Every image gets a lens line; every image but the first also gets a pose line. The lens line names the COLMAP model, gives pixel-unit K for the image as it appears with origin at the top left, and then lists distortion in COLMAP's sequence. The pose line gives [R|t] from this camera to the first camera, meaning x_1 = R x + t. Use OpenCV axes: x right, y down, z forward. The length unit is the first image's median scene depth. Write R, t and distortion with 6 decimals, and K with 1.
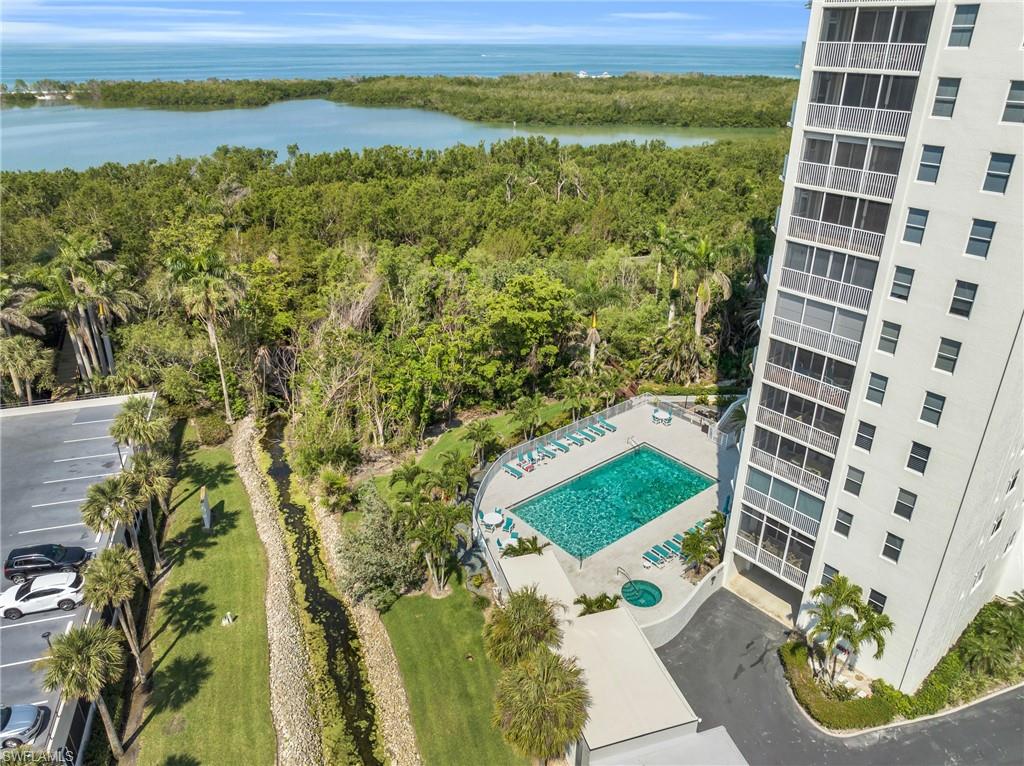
lens RADIAL K [[724.8, 0, 506.8], [0, 724.8, 372.8], [0, 0, 1]] dist [-0.063886, 0.036250]
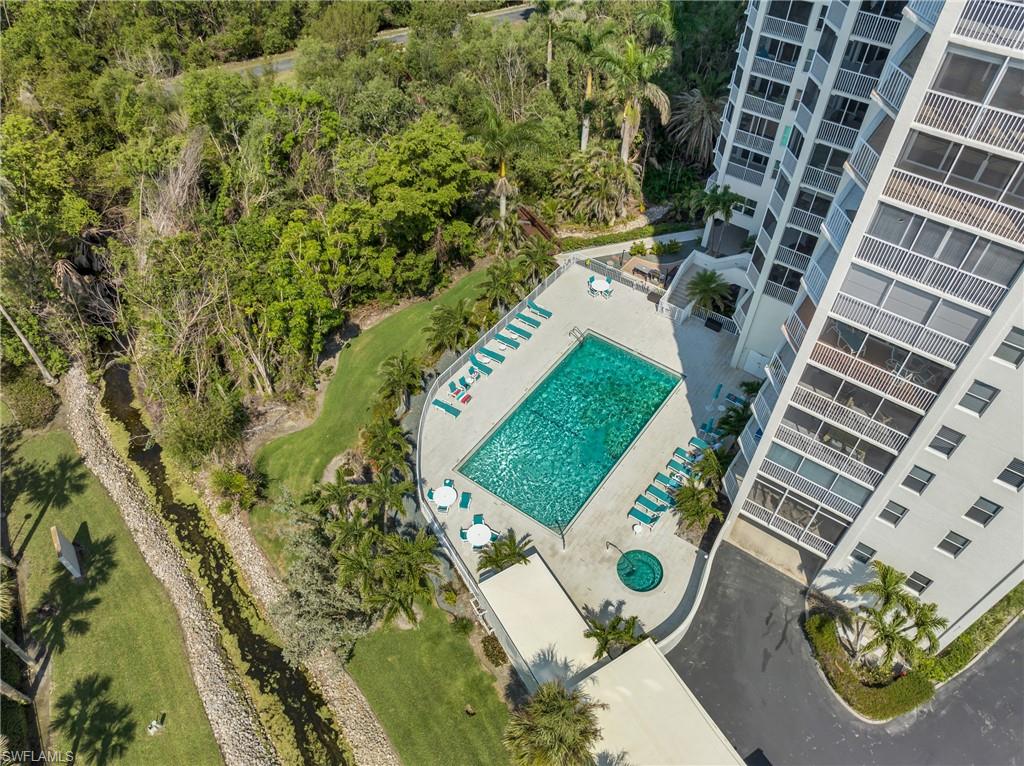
lens RADIAL K [[724.8, 0, 508.8], [0, 724.8, 378.8], [0, 0, 1]] dist [-0.063886, 0.036250]
pose [[0.968222, -0.184339, 0.169014, -0.060670], [0.104649, 0.912418, 0.395654, -0.228238], [-0.227146, -0.365393, 0.902714, 0.285786]]
